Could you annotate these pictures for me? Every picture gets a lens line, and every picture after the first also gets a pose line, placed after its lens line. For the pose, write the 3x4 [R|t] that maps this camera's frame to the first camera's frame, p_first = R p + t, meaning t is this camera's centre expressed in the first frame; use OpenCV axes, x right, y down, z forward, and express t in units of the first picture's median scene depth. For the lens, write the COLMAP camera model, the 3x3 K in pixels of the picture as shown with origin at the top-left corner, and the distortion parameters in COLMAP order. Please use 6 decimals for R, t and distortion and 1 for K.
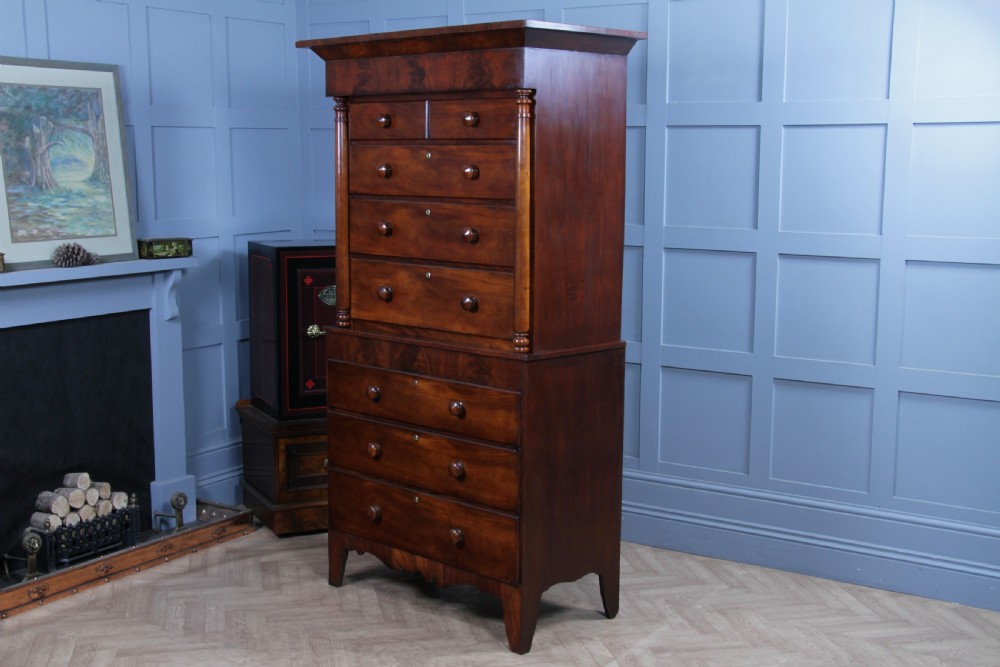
lens RADIAL K [[1269.7, 0, 489.0], [0, 1269.7, 344.8], [0, 0, 1]] dist [0.096124, 0.000000]
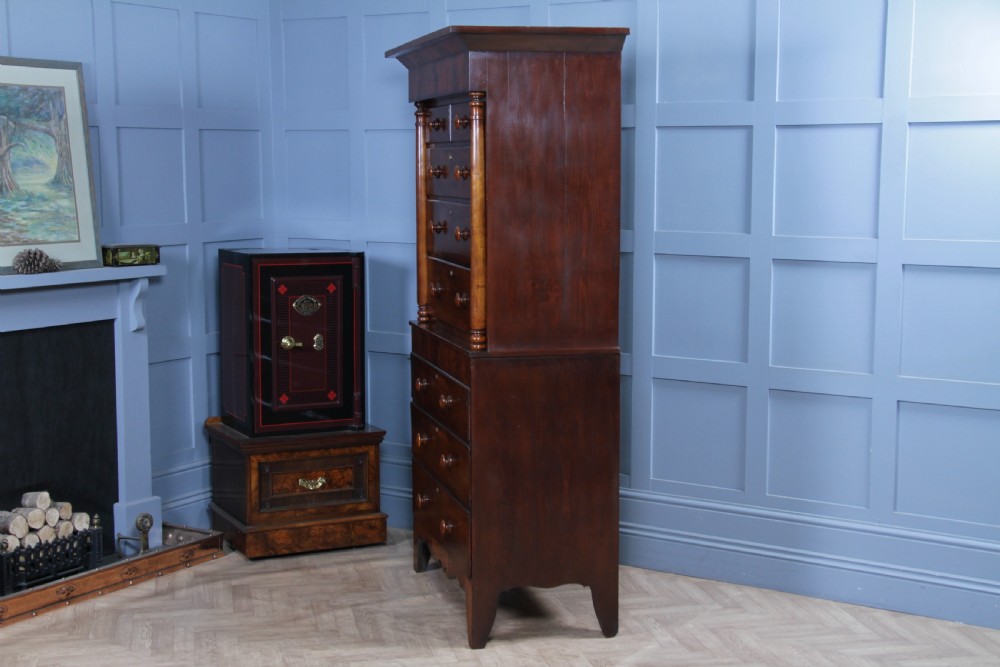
lens RADIAL K [[1488.0, 0, 497.6], [0, 1488.0, 341.7], [0, 0, 1]] dist [0.174351, 0.000000]
pose [[0.999993, -0.002131, 0.003219, 0.015582], [0.002220, 0.999613, -0.027746, 0.021286], [-0.003159, 0.027753, 0.999610, -0.120736]]
